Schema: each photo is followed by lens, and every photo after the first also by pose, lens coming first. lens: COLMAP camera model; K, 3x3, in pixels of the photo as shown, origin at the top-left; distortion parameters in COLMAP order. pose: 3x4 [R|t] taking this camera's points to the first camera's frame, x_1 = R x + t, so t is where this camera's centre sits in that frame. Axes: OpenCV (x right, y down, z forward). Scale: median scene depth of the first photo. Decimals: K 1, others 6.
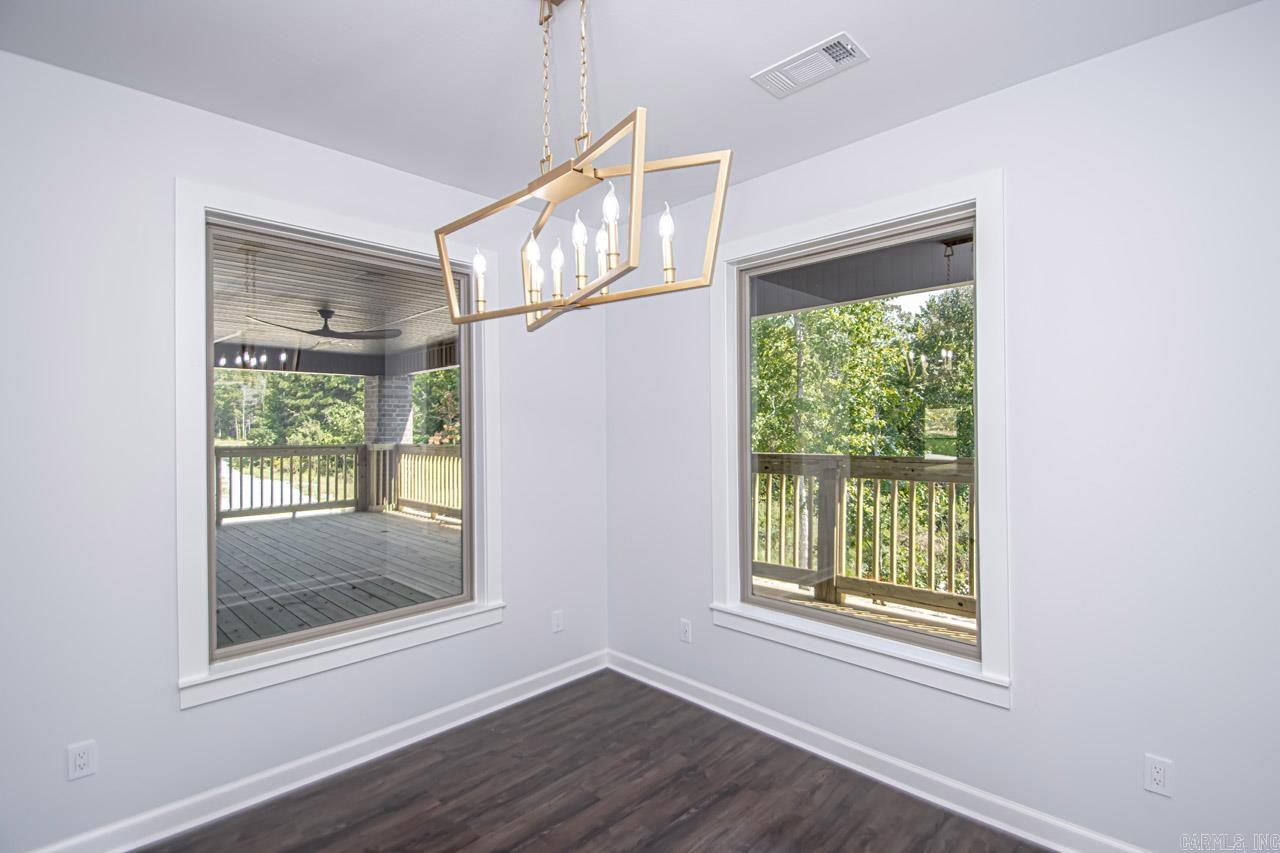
lens RADIAL K [[596.5, 0, 650.7], [0, 596.5, 427.3], [0, 0, 1]] dist [0.030904, -0.022752]
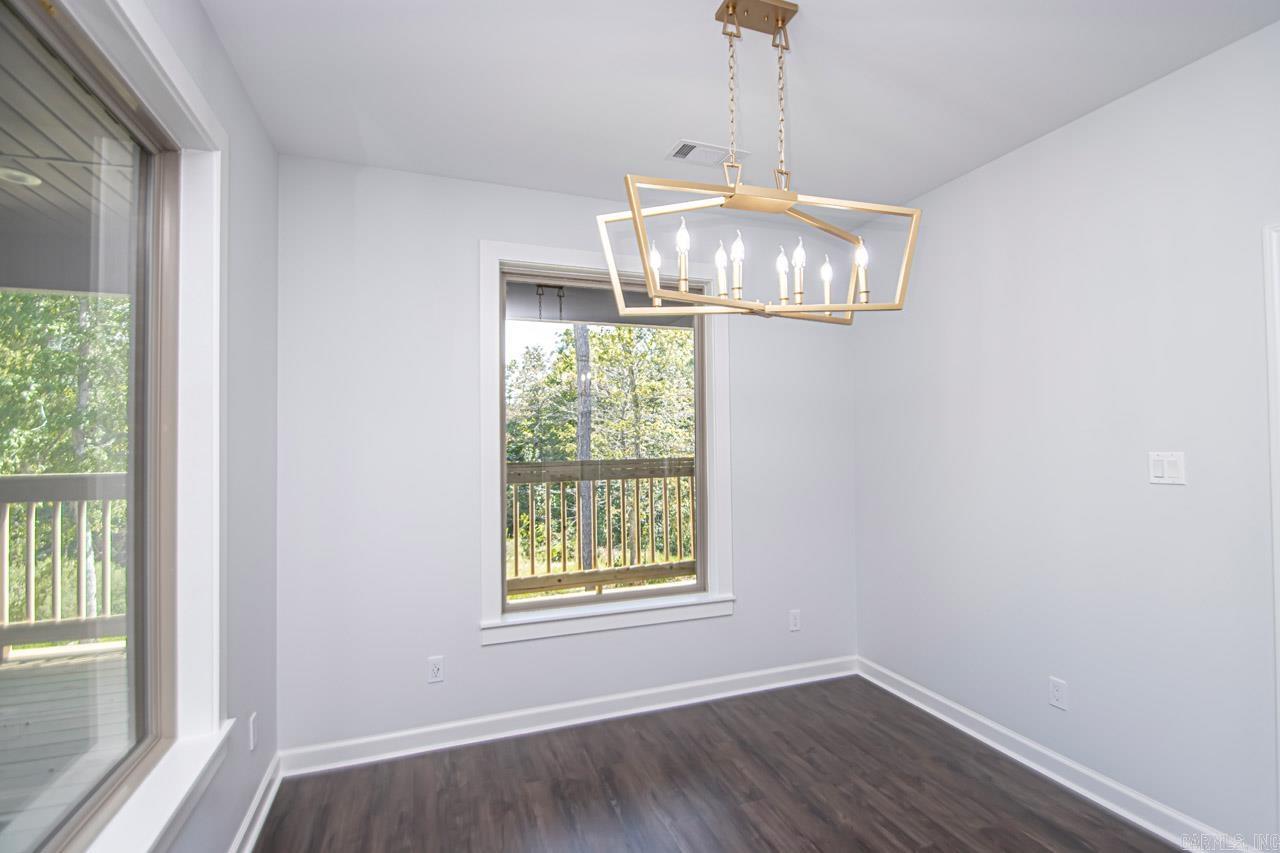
lens RADIAL K [[596.5, 0, 650.7], [0, 596.5, 427.3], [0, 0, 1]] dist [0.030904, -0.022752]
pose [[0.406159, 0.033180, 0.913200, -0.752894], [0.002036, 0.999305, -0.037214, 0.032789], [-0.913800, 0.016974, 0.405809, 0.450668]]
